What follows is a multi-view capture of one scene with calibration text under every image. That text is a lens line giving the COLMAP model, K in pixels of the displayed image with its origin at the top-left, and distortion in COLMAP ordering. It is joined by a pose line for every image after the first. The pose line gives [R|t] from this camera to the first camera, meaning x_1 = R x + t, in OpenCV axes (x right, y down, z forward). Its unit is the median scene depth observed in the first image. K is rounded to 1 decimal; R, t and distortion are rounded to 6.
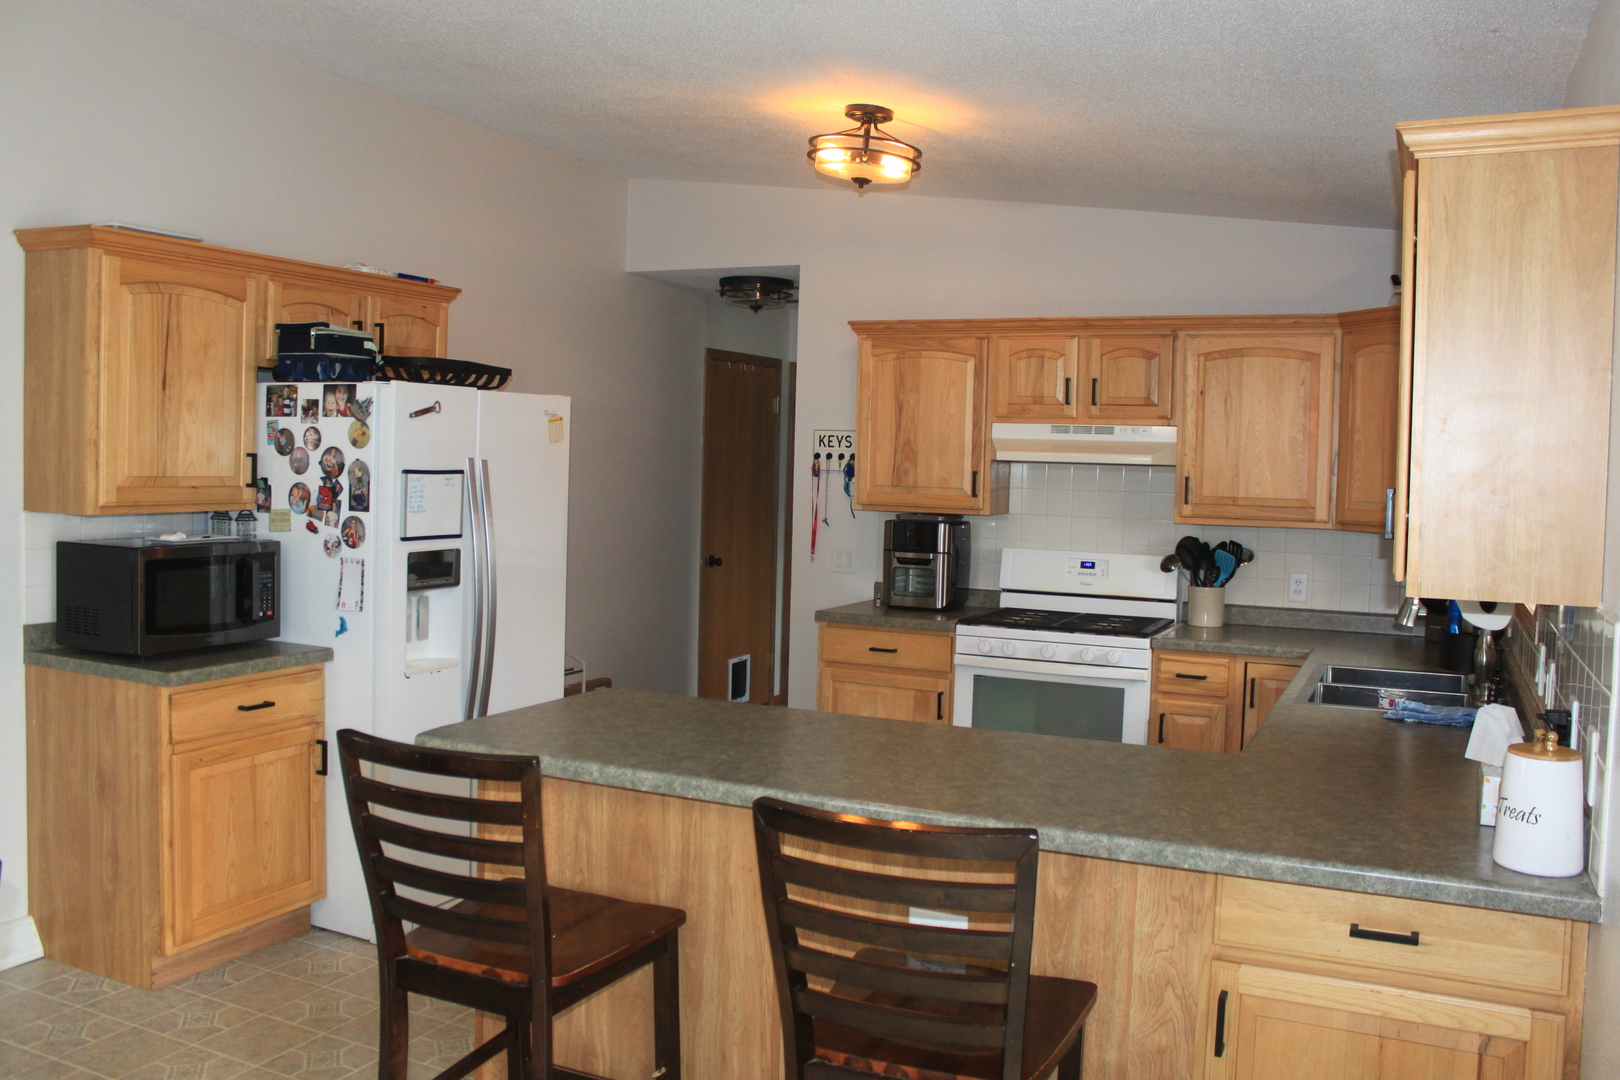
lens RADIAL K [[1350.3, 0, 810.0], [0, 1350.3, 540.0], [0, 0, 1]] dist [-0.176390, 0.144159]
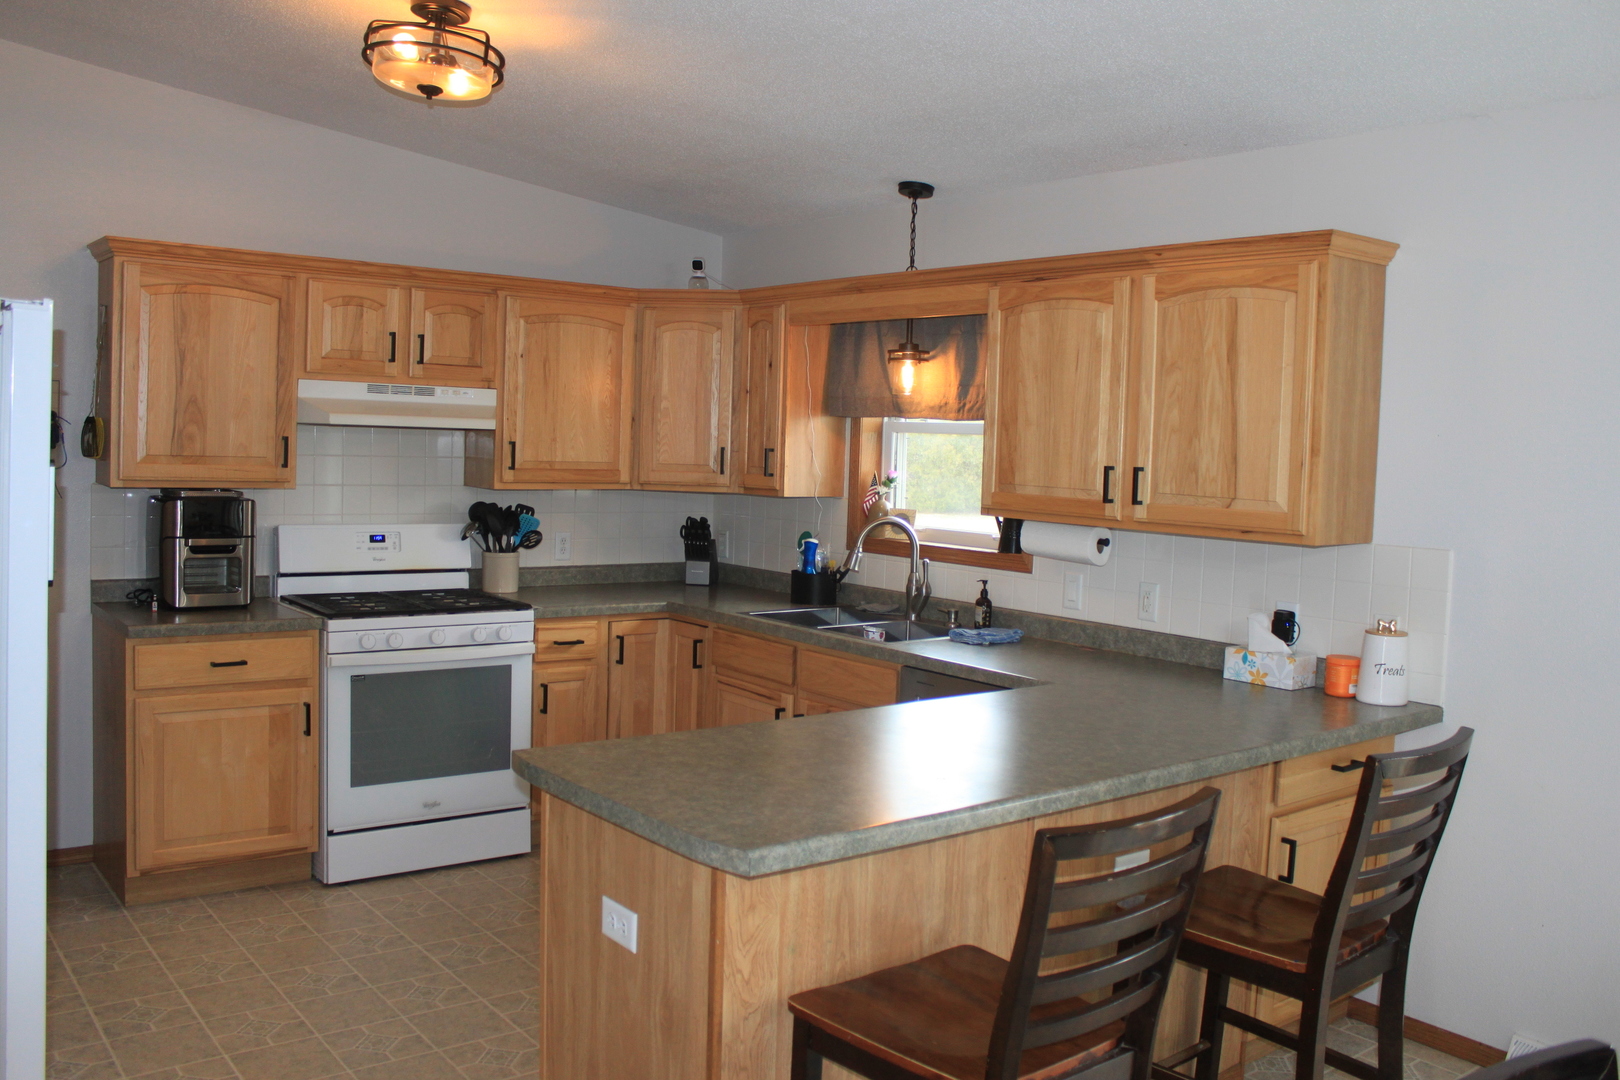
lens RADIAL K [[1350.3, 0, 810.0], [0, 1350.3, 540.0], [0, 0, 1]] dist [-0.176390, 0.144159]
pose [[0.442752, -0.072127, 0.893739, -0.494577], [0.027177, 0.997381, 0.067028, -0.034677], [-0.896232, -0.005387, 0.443552, 0.361667]]
